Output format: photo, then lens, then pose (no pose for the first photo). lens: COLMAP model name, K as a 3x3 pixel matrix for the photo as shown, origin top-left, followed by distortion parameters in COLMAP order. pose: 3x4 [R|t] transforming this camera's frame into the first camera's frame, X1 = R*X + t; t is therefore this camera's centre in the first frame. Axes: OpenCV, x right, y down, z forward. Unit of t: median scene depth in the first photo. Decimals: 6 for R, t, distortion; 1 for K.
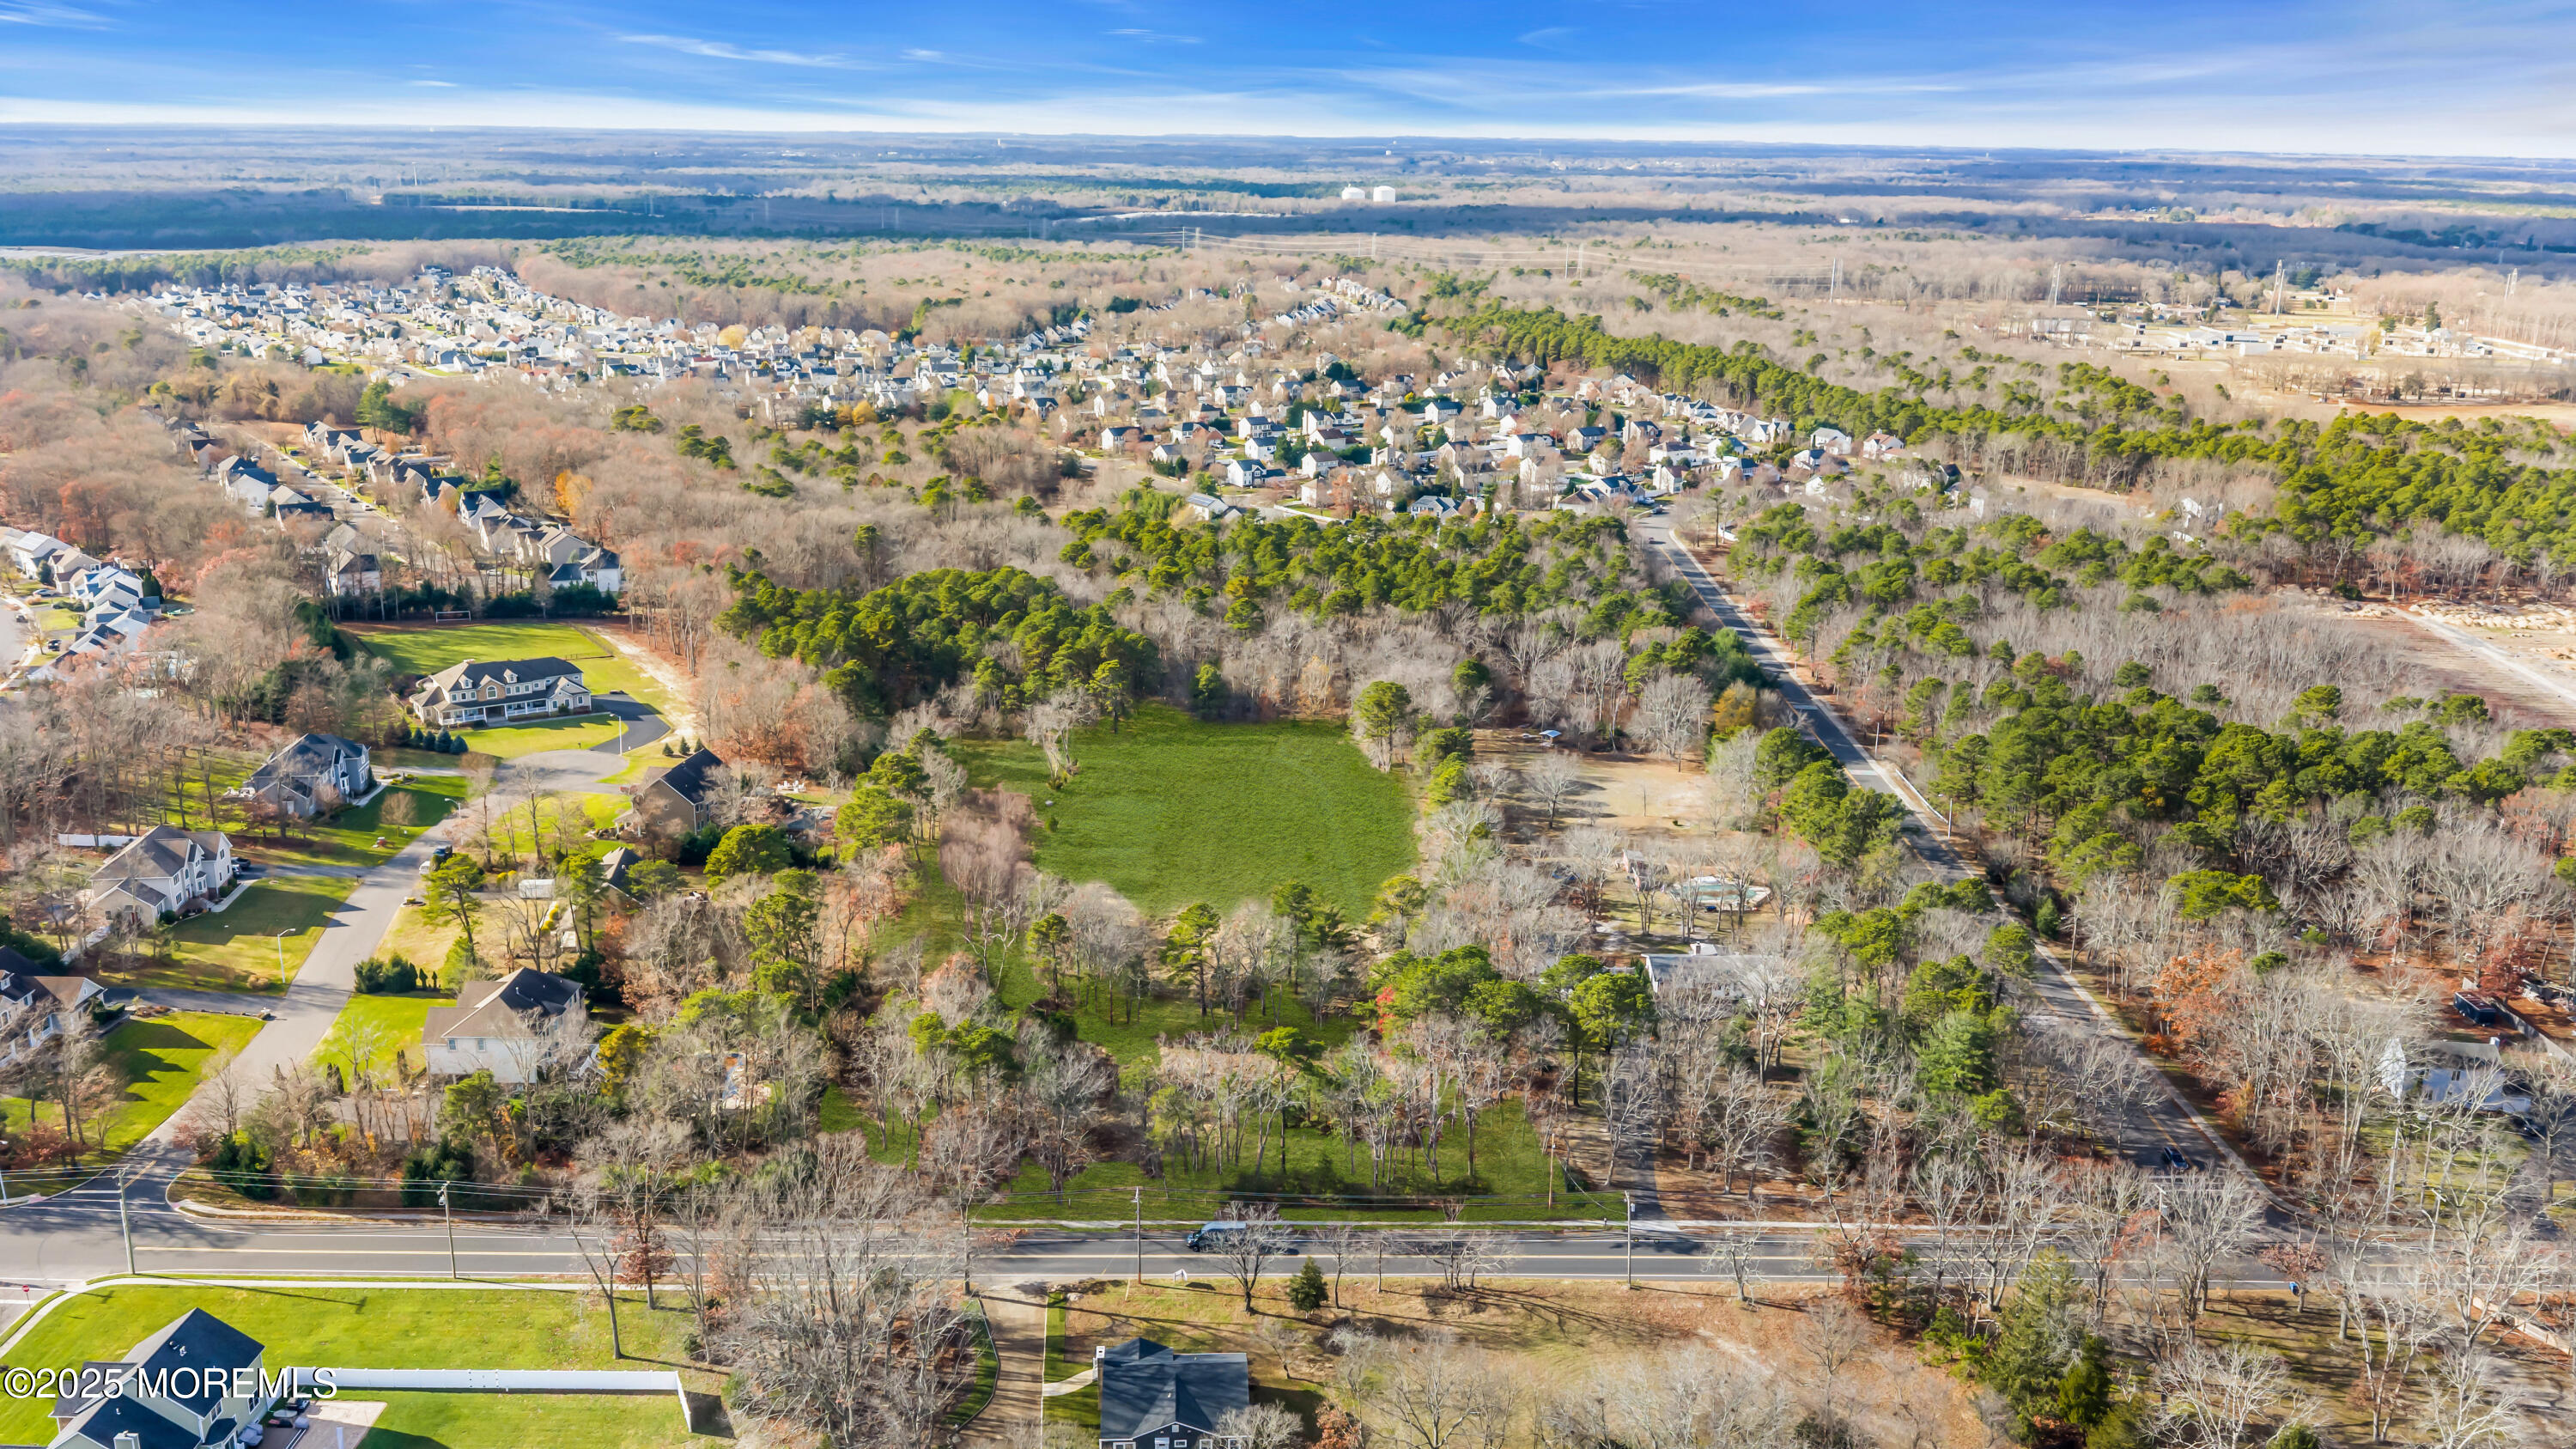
lens RADIAL K [[2108.1, 0, 1296.7], [0, 2108.1, 726.0], [0, 0, 1]] dist [0.021244, -0.047451]
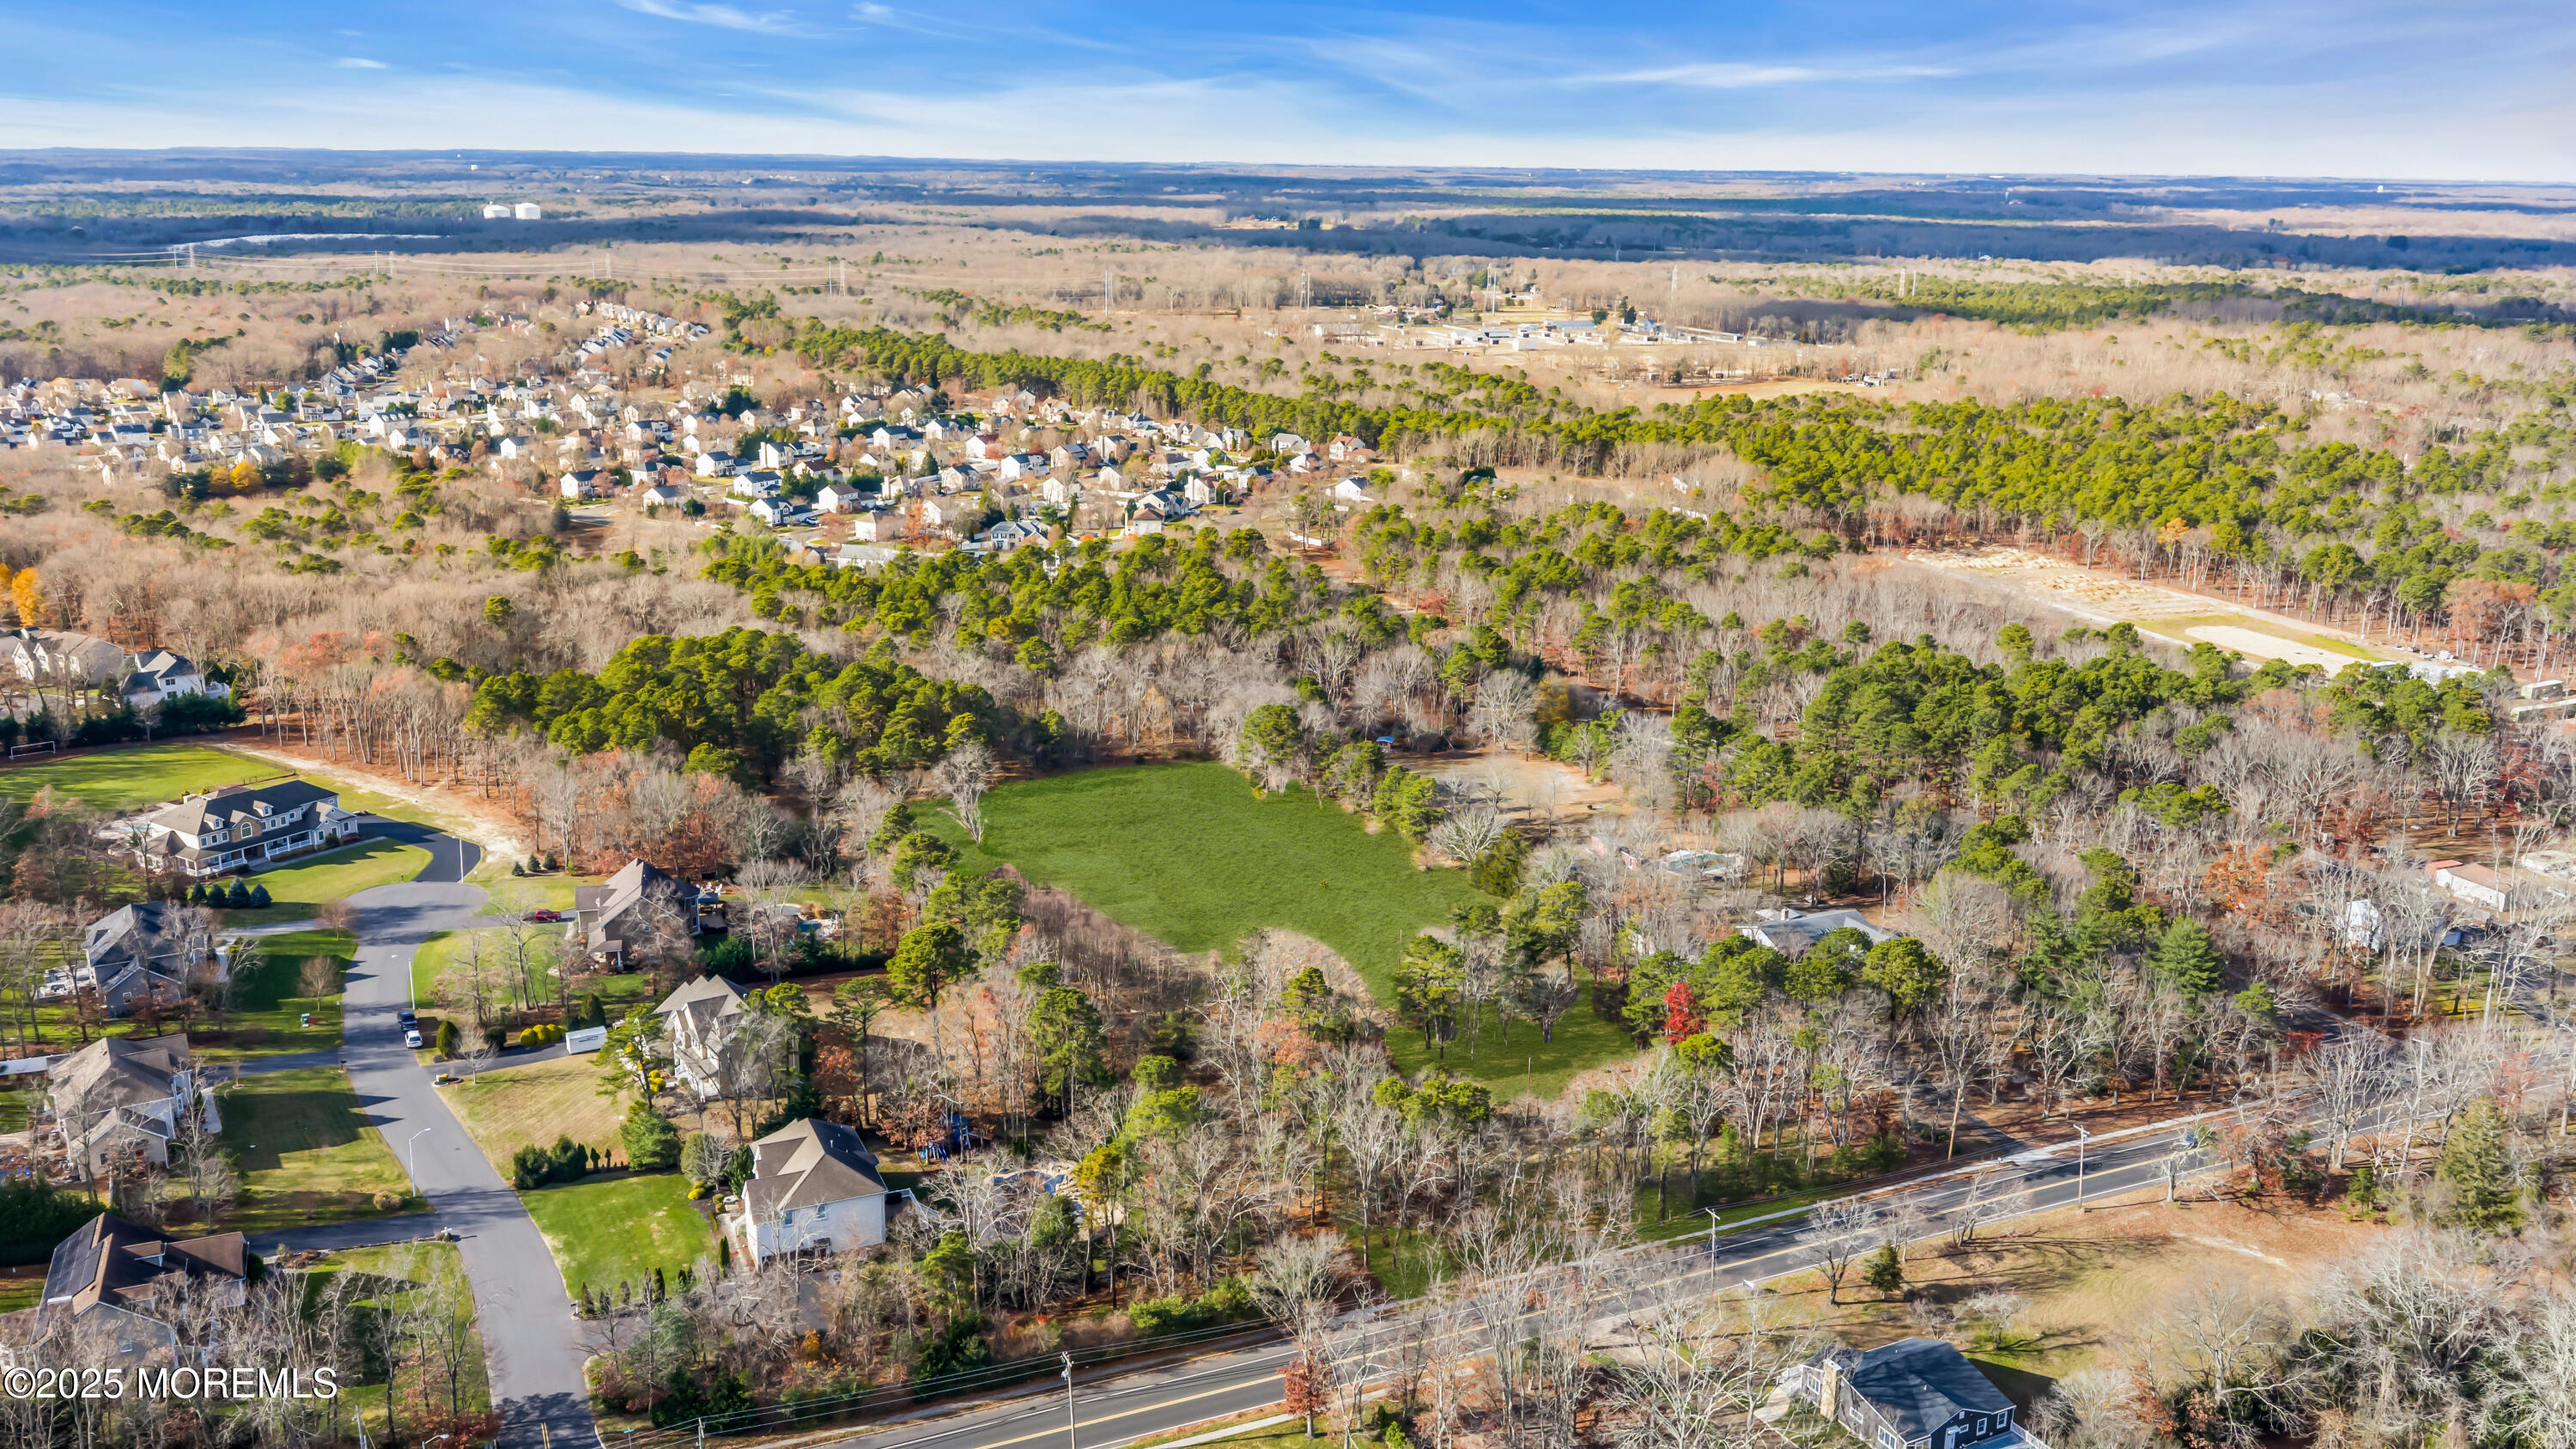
lens RADIAL K [[2108.1, 0, 1294.3], [0, 2108.1, 740.7], [0, 0, 1]] dist [0.021244, -0.047451]
pose [[0.914155, -0.109520, 0.390290, -0.320288], [0.109313, 0.993745, 0.022819, -0.024417], [-0.390348, 0.021803, 0.920409, 0.073827]]
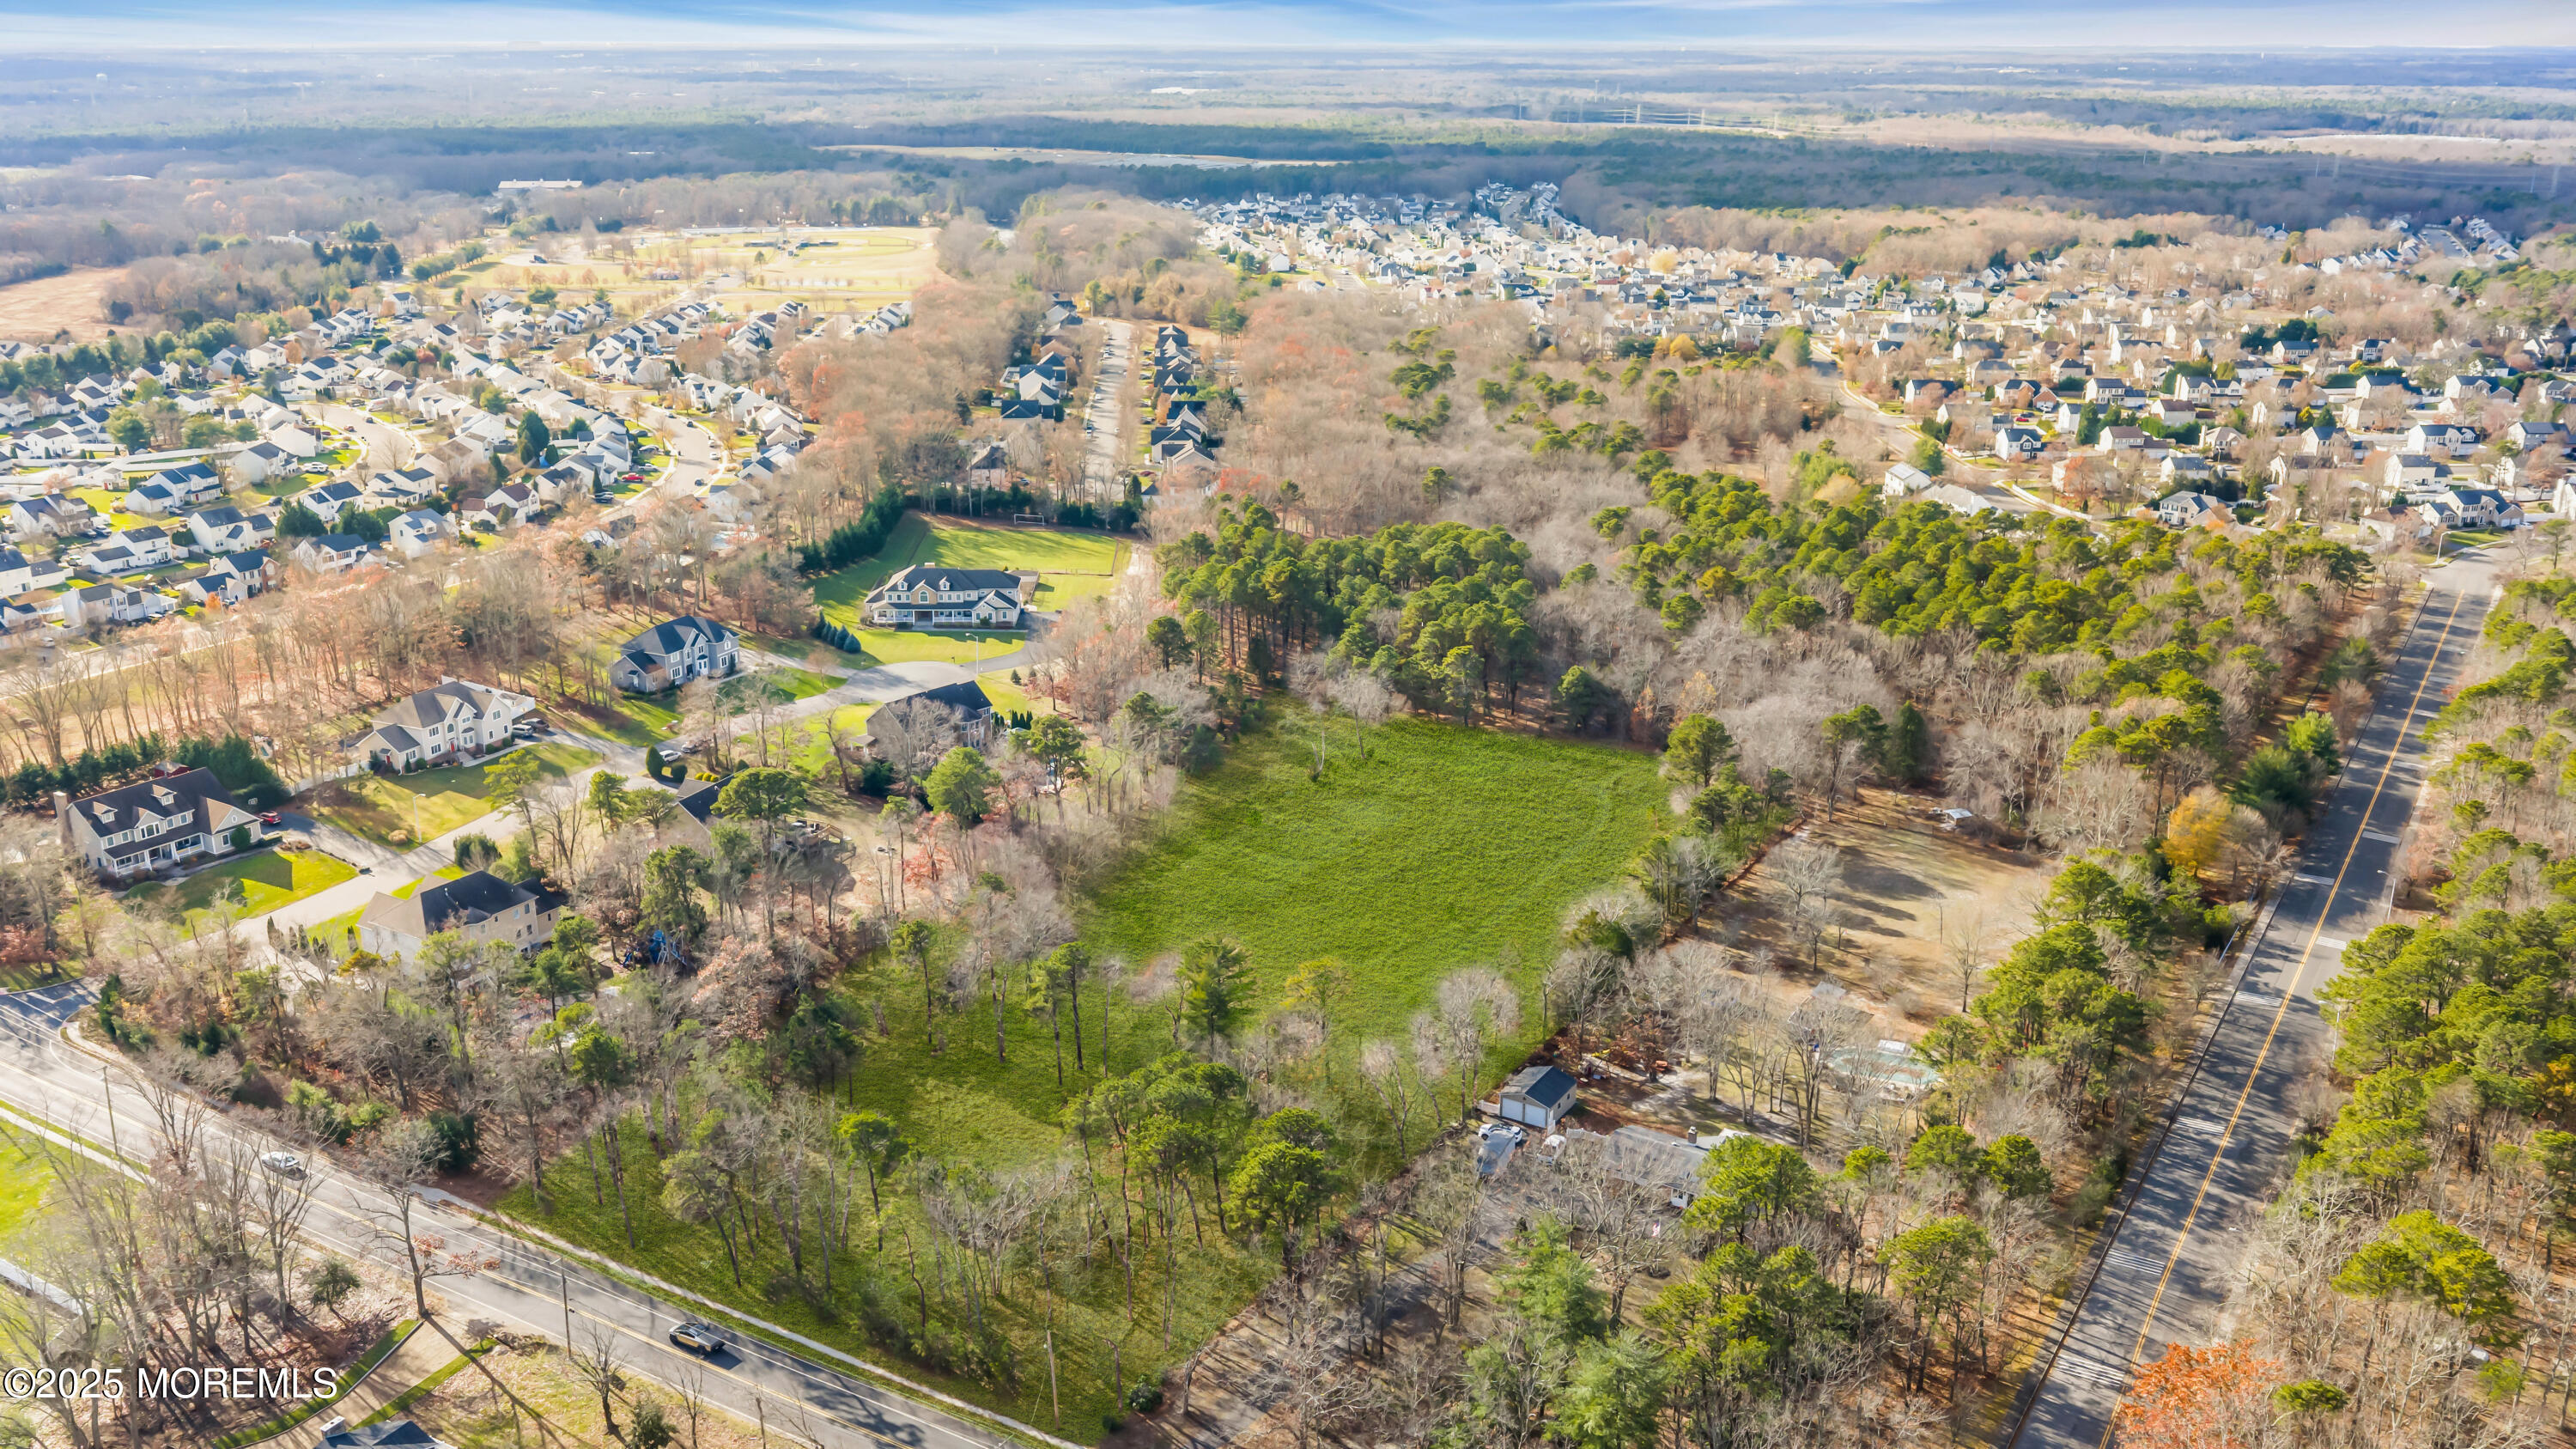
lens RADIAL K [[2108.1, 0, 1307.4], [0, 2108.1, 730.1], [0, 0, 1]] dist [0.021244, -0.047451]
pose [[0.849581, 0.152356, -0.504975, 0.306080], [-0.133196, 0.988316, 0.074092, -0.052240], [0.510363, 0.004313, 0.859948, 0.204274]]
